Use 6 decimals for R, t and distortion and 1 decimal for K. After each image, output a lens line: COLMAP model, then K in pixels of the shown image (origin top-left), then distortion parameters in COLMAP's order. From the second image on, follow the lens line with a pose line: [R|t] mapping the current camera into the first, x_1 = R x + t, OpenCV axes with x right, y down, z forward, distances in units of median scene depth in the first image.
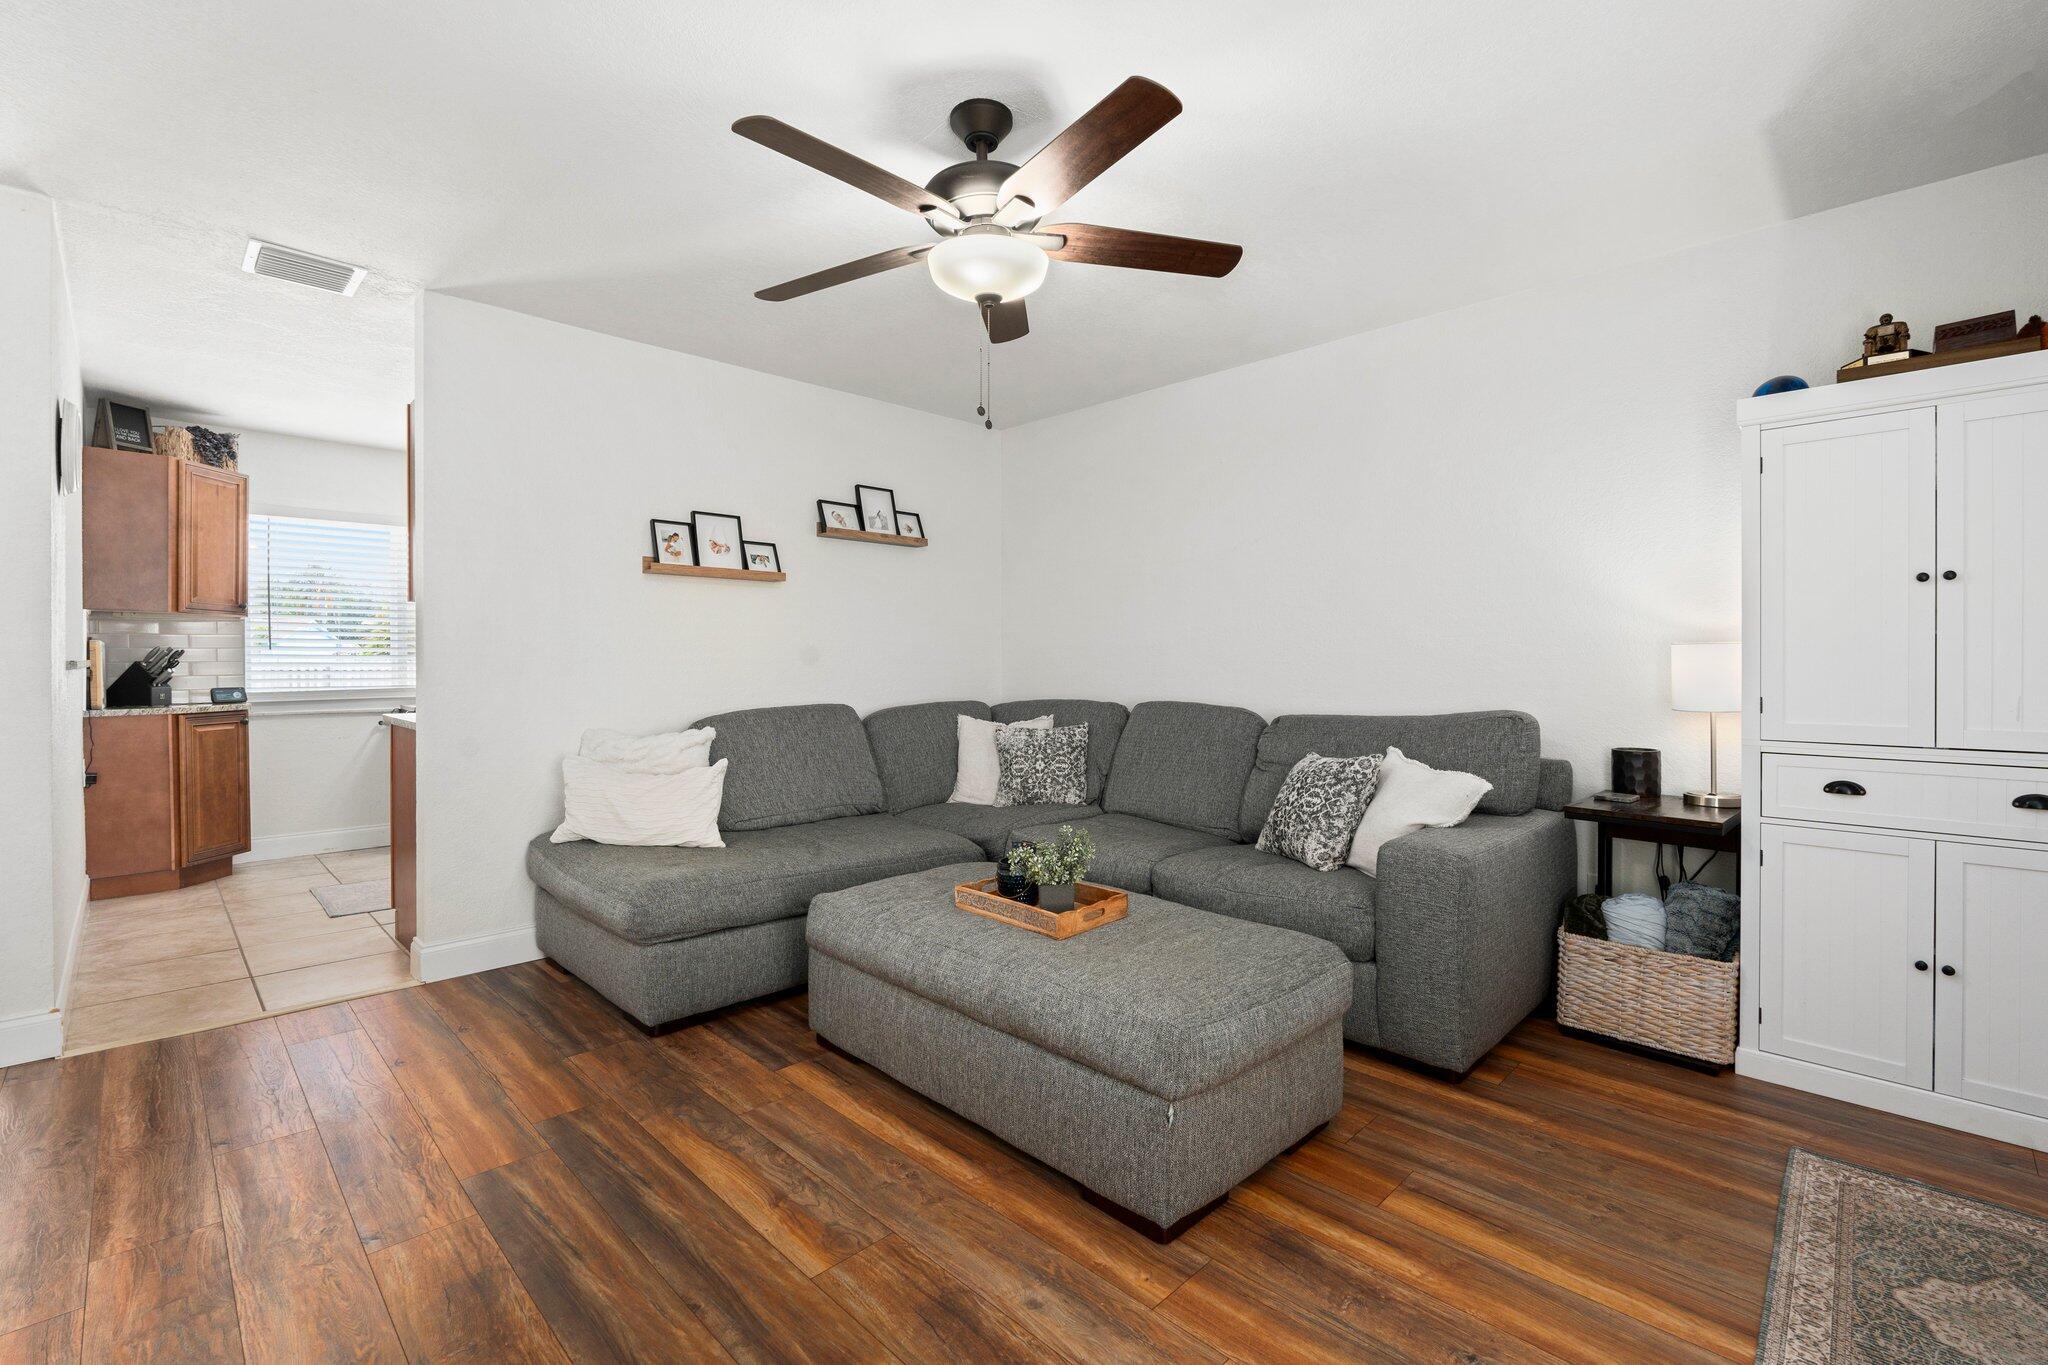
lens RADIAL K [[904.1, 0, 1022.4], [0, 904.1, 673.1], [0, 0, 1]] dist [-0.003851, 0.000159]
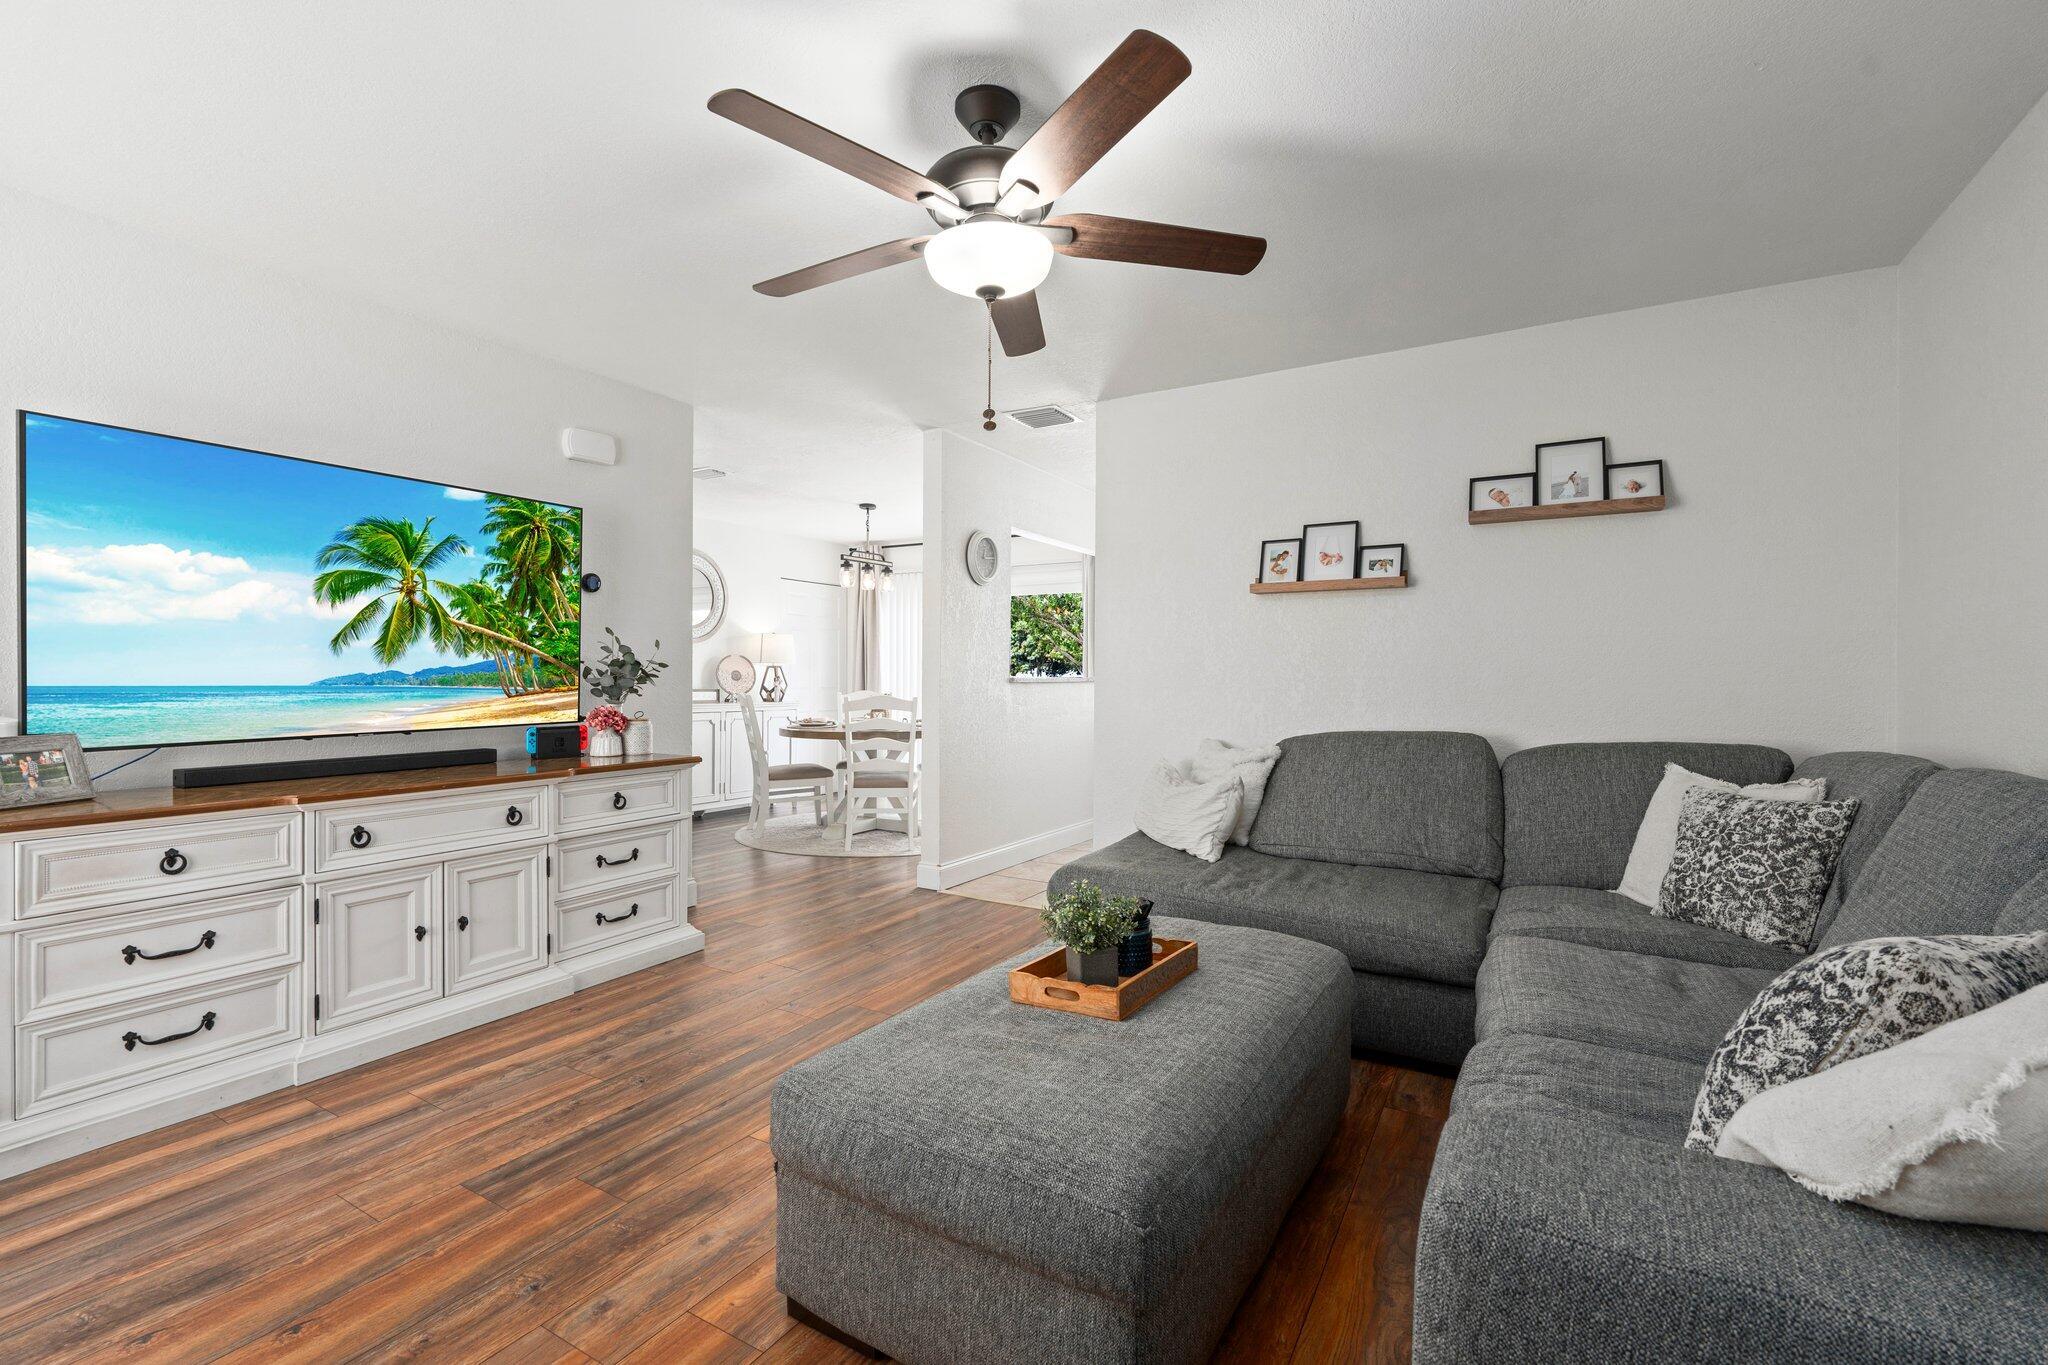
lens RADIAL K [[880.2, 0, 996.7], [0, 880.2, 681.3], [0, 0, 1]] dist [-0.001034, -0.000170]
pose [[0.243010, 0.003689, -0.970017, 0.697964], [-0.020031, 0.999799, -0.001216, -0.002826], [0.969817, 0.019726, 0.243035, 0.642494]]
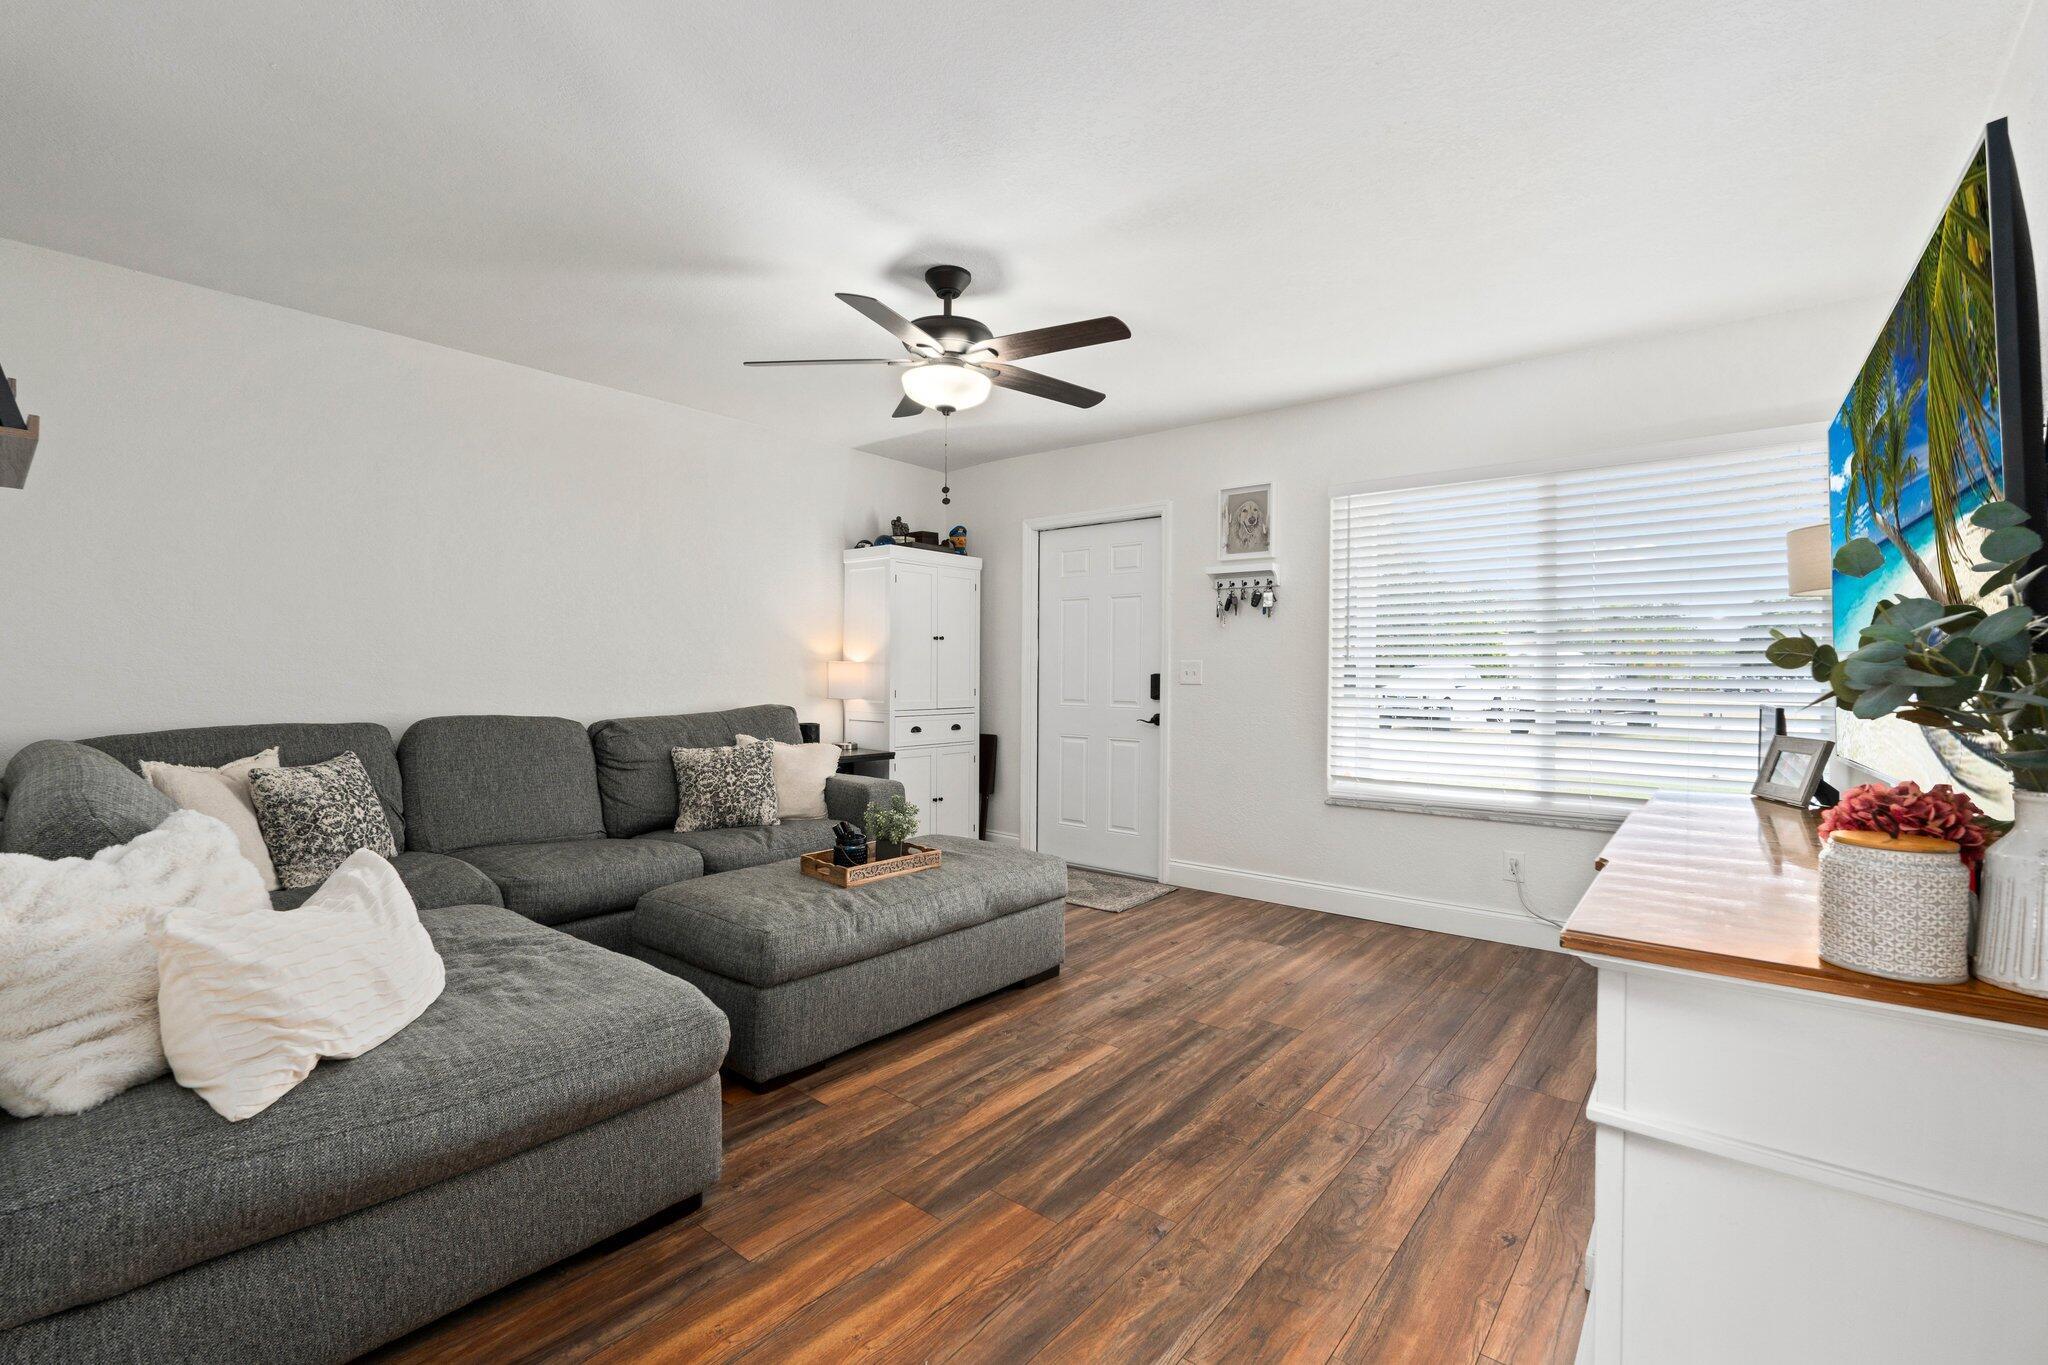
lens RADIAL K [[904.1, 0, 1022.4], [0, 904.1, 673.1], [0, 0, 1]] dist [-0.003851, 0.000159]
pose [[-0.109025, 0.001303, 0.994038, -1.161728], [0.007915, 0.999969, -0.000443, -0.008589], [-0.994008, 0.007819, -0.109032, 0.845844]]
